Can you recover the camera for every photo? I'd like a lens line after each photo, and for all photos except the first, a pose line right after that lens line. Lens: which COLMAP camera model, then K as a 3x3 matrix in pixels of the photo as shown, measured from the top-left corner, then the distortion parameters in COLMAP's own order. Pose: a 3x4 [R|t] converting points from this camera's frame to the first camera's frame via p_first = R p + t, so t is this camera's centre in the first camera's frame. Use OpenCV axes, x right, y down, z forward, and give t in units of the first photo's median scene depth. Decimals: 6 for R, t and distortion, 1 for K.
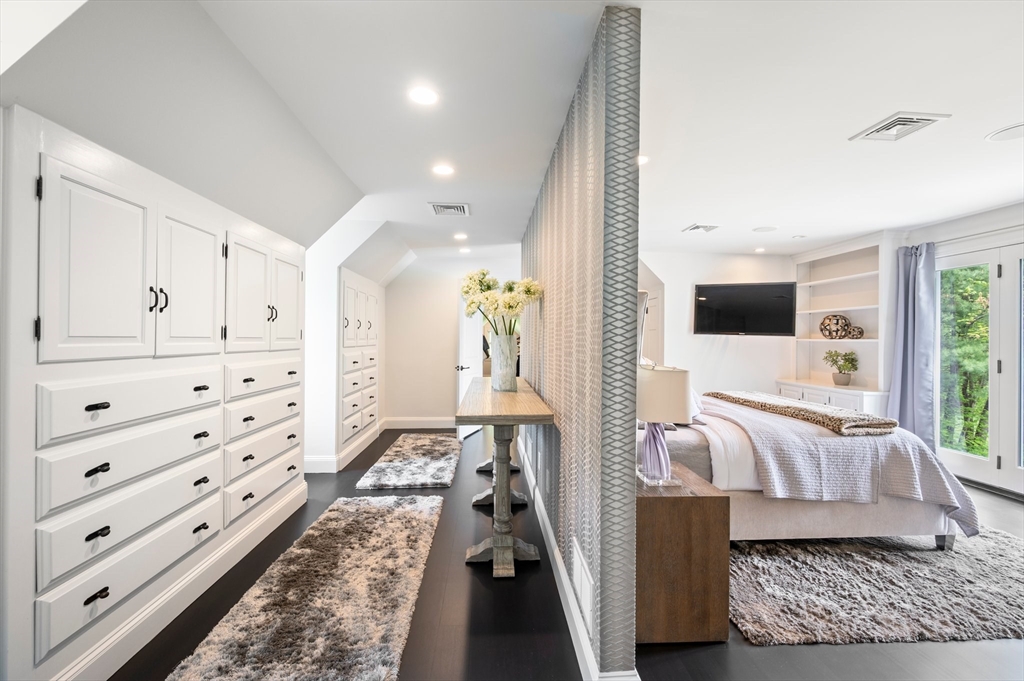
lens RADIAL K [[408.3, 0, 515.3], [0, 408.3, 338.4], [0, 0, 1]] dist [-0.000540, 0.000581]
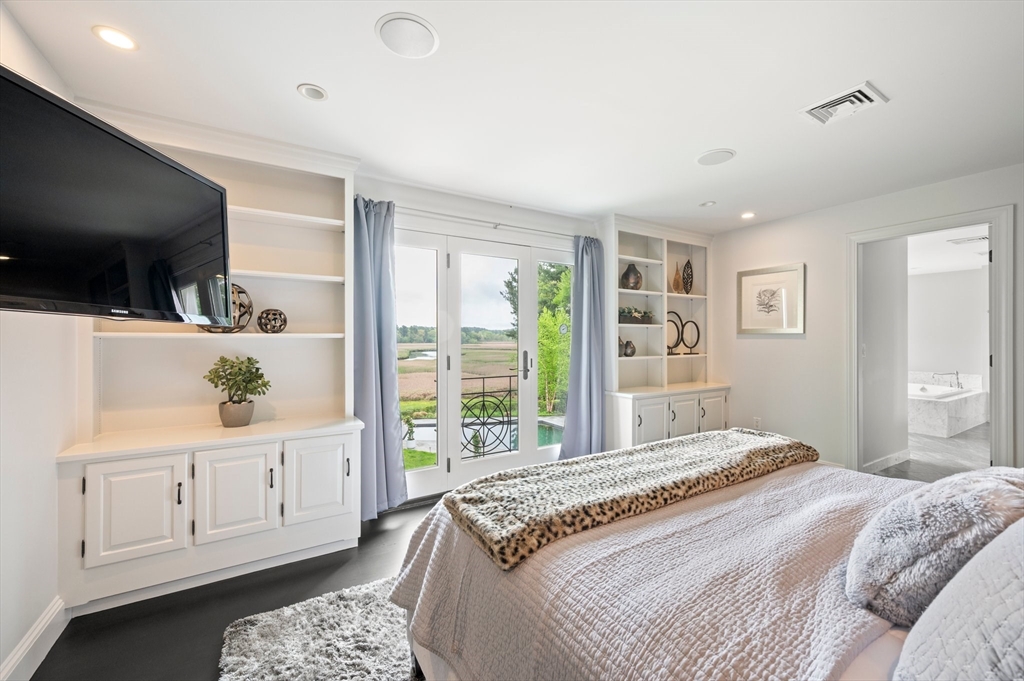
lens RADIAL K [[408.3, 0, 515.3], [0, 408.3, 338.4], [0, 0, 1]] dist [-0.000540, 0.000581]
pose [[-0.463109, -0.009879, 0.886246, 0.396105], [-0.001788, 0.999946, 0.010212, 0.004901], [-0.886299, 0.003144, -0.463102, 1.798625]]
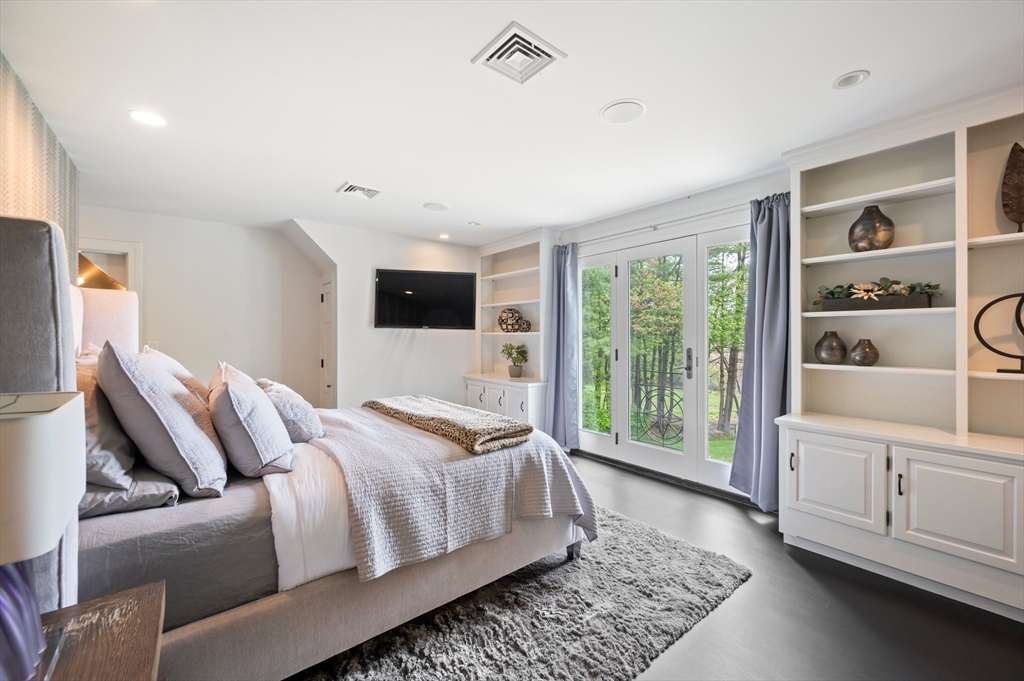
lens RADIAL K [[408.3, 0, 515.3], [0, 408.3, 338.4], [0, 0, 1]] dist [-0.000540, 0.000581]
pose [[0.818049, -0.015606, 0.574937, 0.410684], [0.009686, 0.999864, 0.013358, 0.006796], [-0.575067, -0.005359, 0.818089, 0.315738]]
